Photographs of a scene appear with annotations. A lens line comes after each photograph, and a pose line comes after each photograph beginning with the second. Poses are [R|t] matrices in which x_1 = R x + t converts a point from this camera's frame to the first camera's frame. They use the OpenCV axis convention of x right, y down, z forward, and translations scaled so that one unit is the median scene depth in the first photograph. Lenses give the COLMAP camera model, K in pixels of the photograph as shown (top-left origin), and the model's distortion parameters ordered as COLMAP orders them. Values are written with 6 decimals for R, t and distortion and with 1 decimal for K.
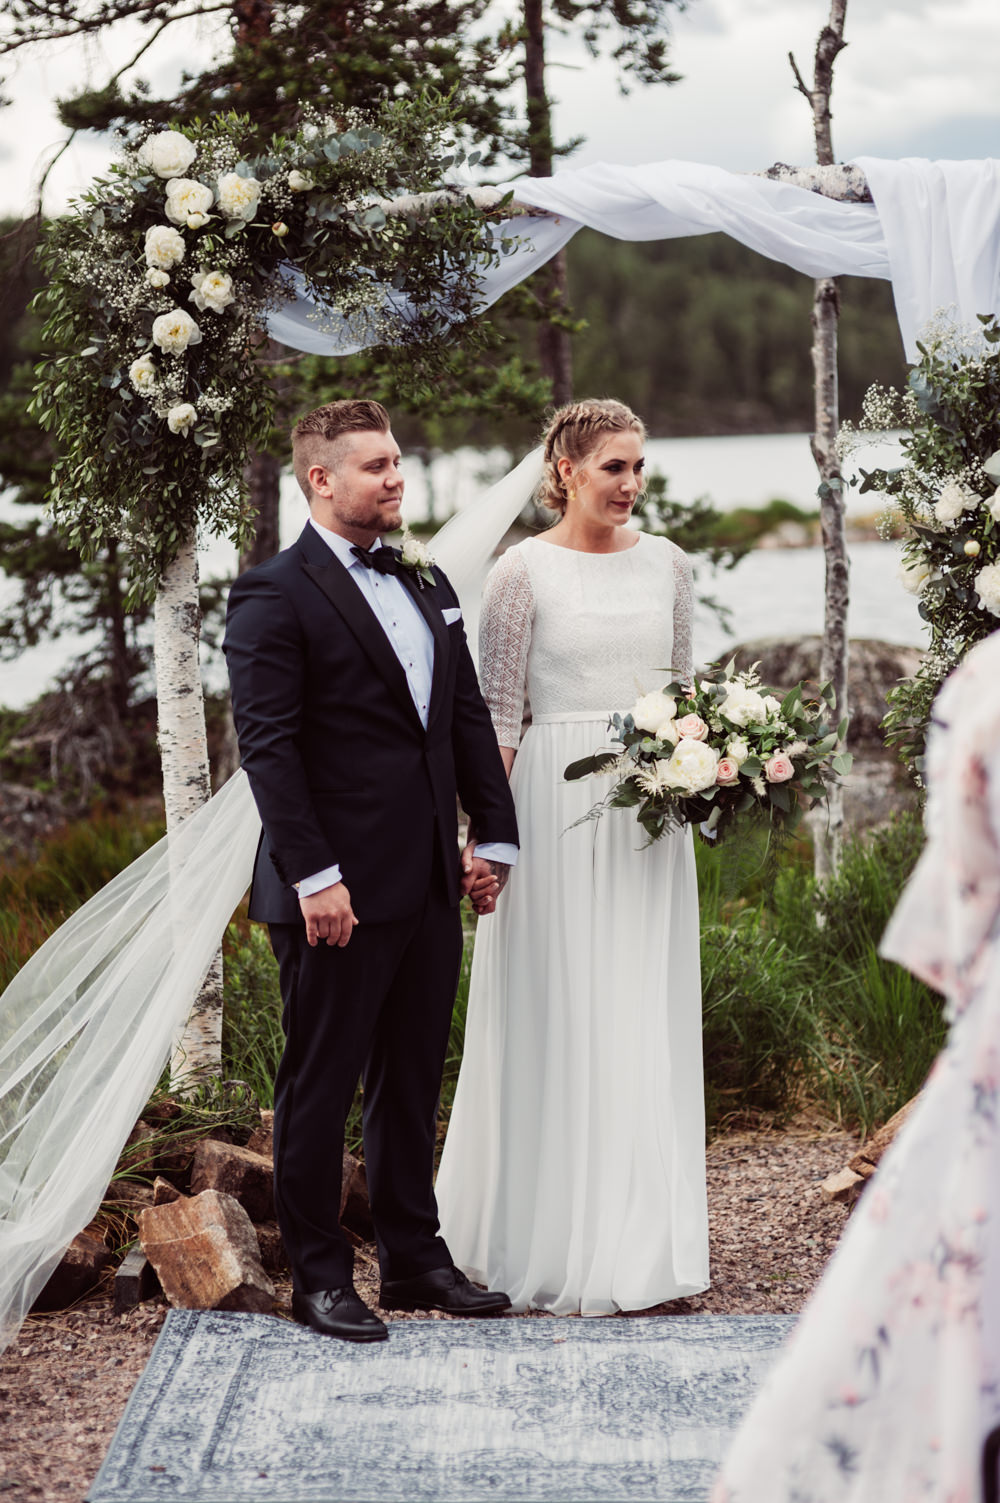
lens RADIAL K [[3568.4, 0, 500.6], [0, 3568.4, 763.9], [0, 0, 1]] dist [-0.015228, 0.000000]
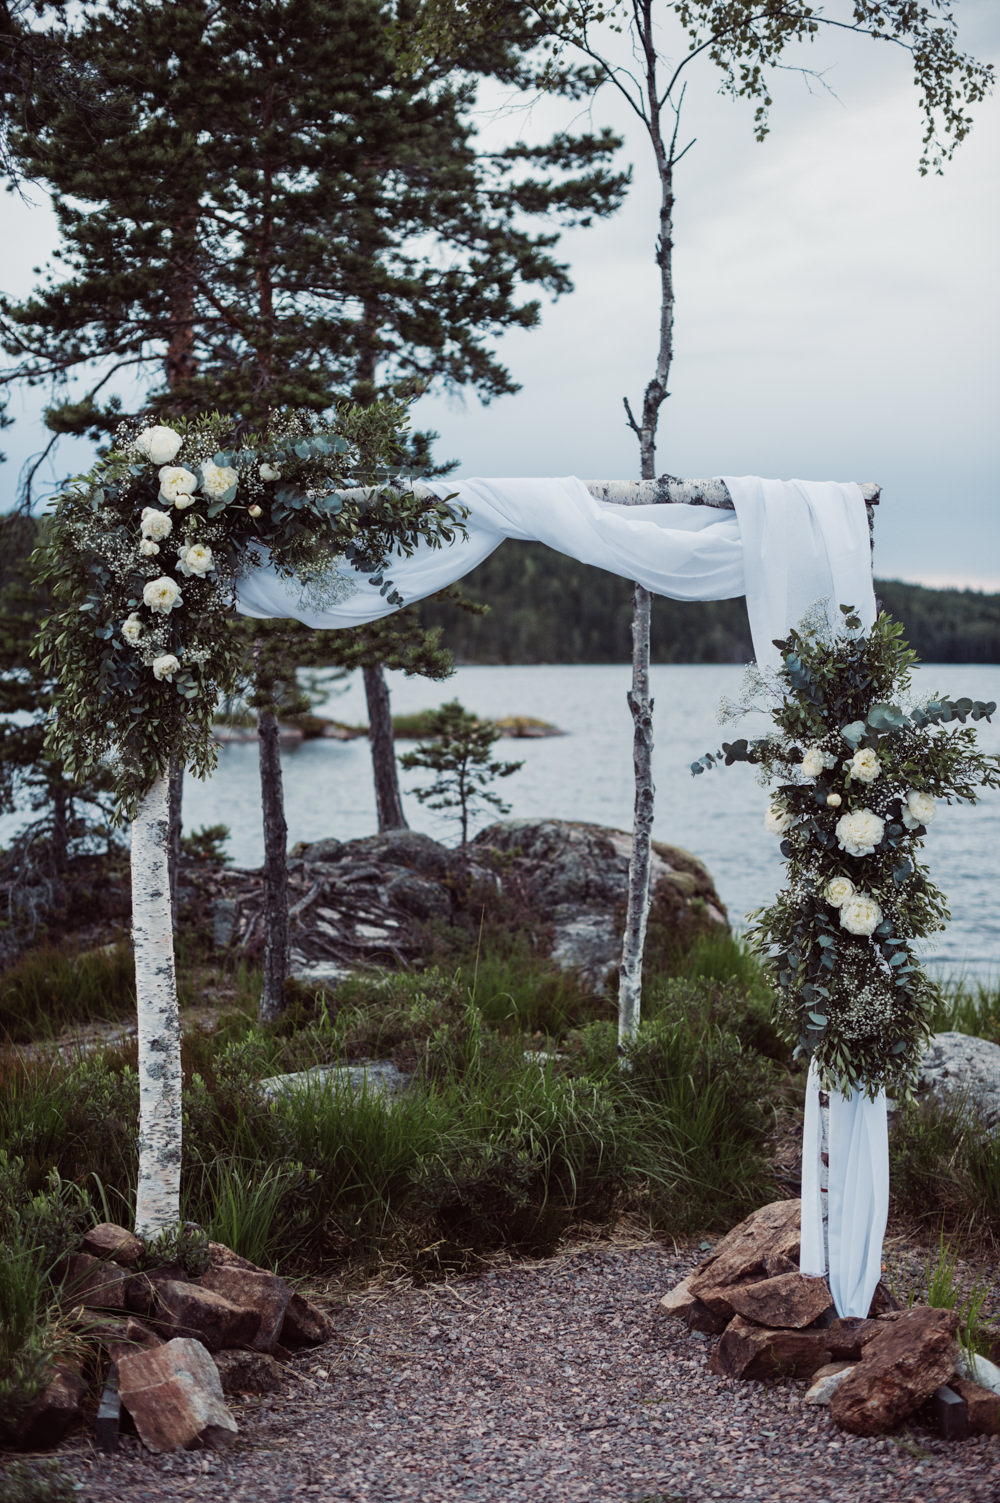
lens RADIAL K [[2168.9, 0, 509.9], [0, 2168.9, 779.7], [0, 0, 1]] dist [-0.104951, 0.000000]
pose [[0.992552, 0.029277, 0.118249, -0.059713], [-0.024718, 0.998900, -0.039845, -0.034023], [-0.119285, 0.036625, 0.992184, 0.278638]]
